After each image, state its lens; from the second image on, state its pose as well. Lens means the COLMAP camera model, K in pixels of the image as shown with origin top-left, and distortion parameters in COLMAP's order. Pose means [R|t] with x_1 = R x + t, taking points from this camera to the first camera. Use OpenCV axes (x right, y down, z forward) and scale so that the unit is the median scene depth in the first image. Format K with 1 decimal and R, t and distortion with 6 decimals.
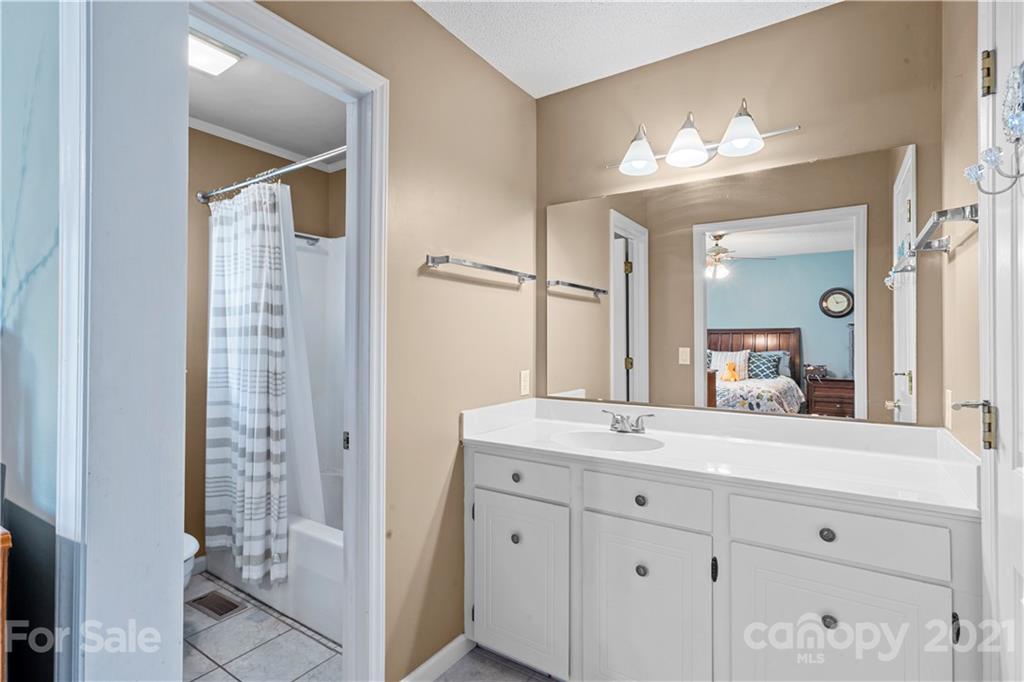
lens RADIAL K [[493.9, 0, 500.0], [0, 493.9, 337.9], [0, 0, 1]] dist [-0.000855, 0.000436]
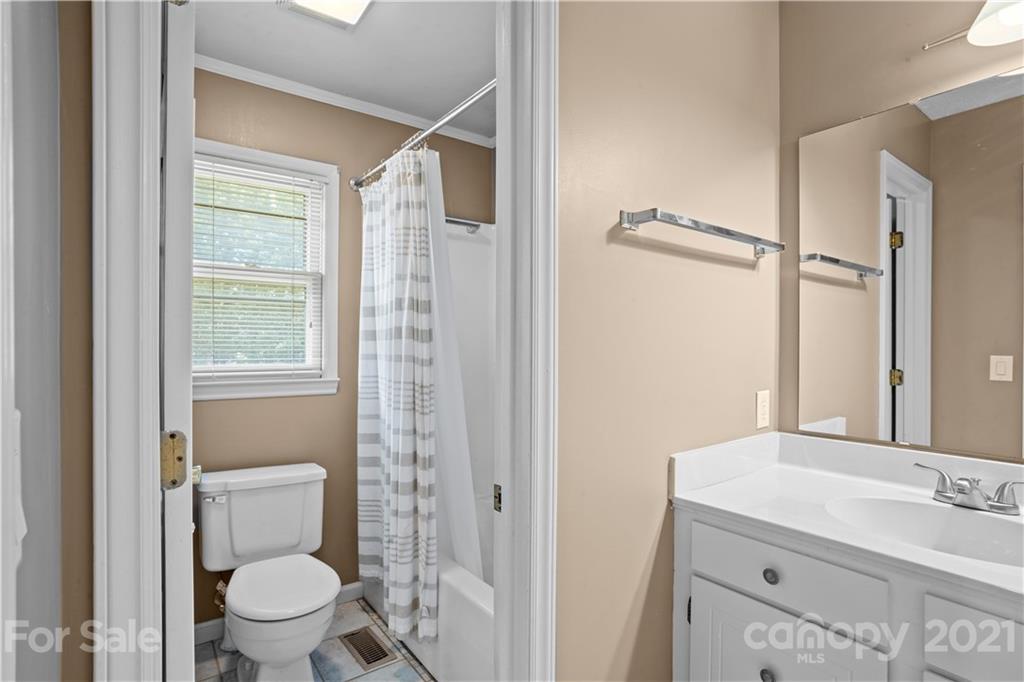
lens RADIAL K [[493.5, 0, 498.8], [0, 493.5, 343.8], [0, 0, 1]] dist [-0.050737, 0.000373]
pose [[0.940679, -0.000409, -0.339298, -0.066109], [0.001700, 0.999992, 0.003506, 0.000721], [0.339294, -0.003874, 0.940673, 0.289410]]
